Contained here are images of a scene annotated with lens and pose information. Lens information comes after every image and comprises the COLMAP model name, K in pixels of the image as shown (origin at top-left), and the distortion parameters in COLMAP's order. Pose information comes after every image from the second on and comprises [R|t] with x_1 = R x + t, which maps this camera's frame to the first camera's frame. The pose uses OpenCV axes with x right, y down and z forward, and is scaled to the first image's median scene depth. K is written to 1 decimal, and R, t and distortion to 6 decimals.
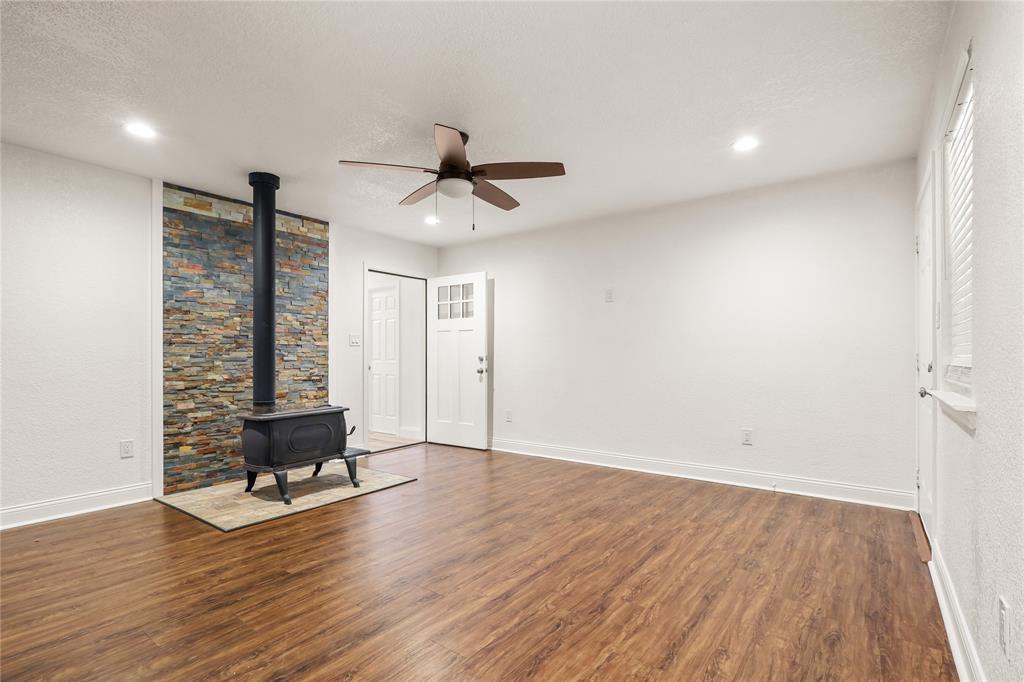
lens RADIAL K [[478.7, 0, 511.2], [0, 478.7, 347.1], [0, 0, 1]] dist [0.001184, 0.000576]
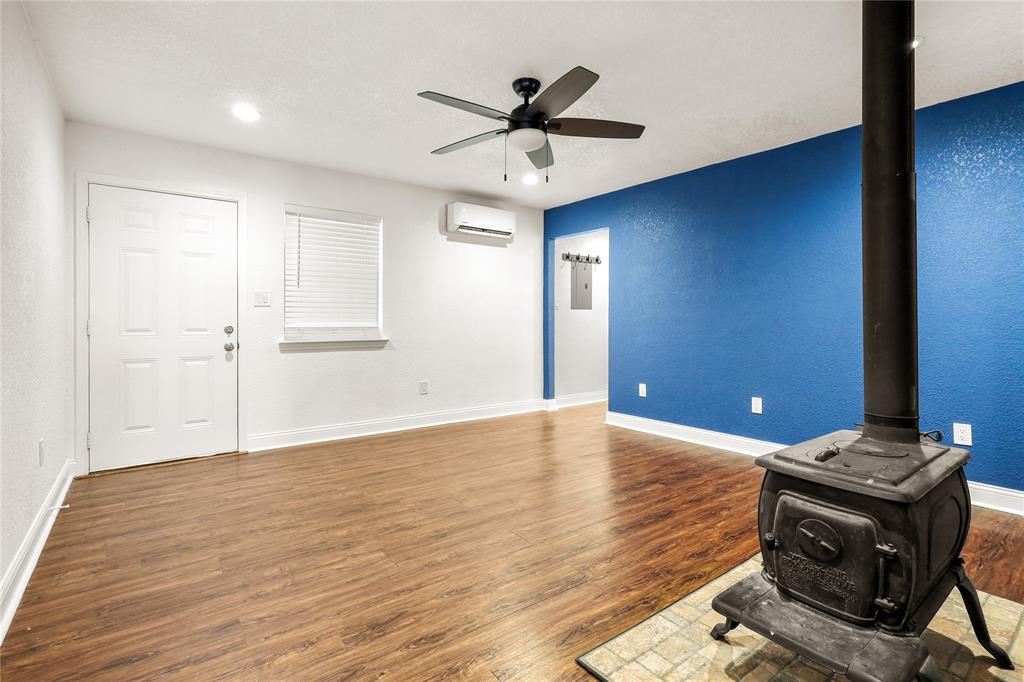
lens RADIAL K [[478.7, 0, 513.2], [0, 478.7, 333.9], [0, 0, 1]] dist [0.001184, 0.000576]
pose [[-0.959704, -0.005227, 0.280964, -0.394811], [-0.005177, 0.999986, 0.000921, 0.048289], [-0.280965, -0.000571, -0.959718, 2.136394]]
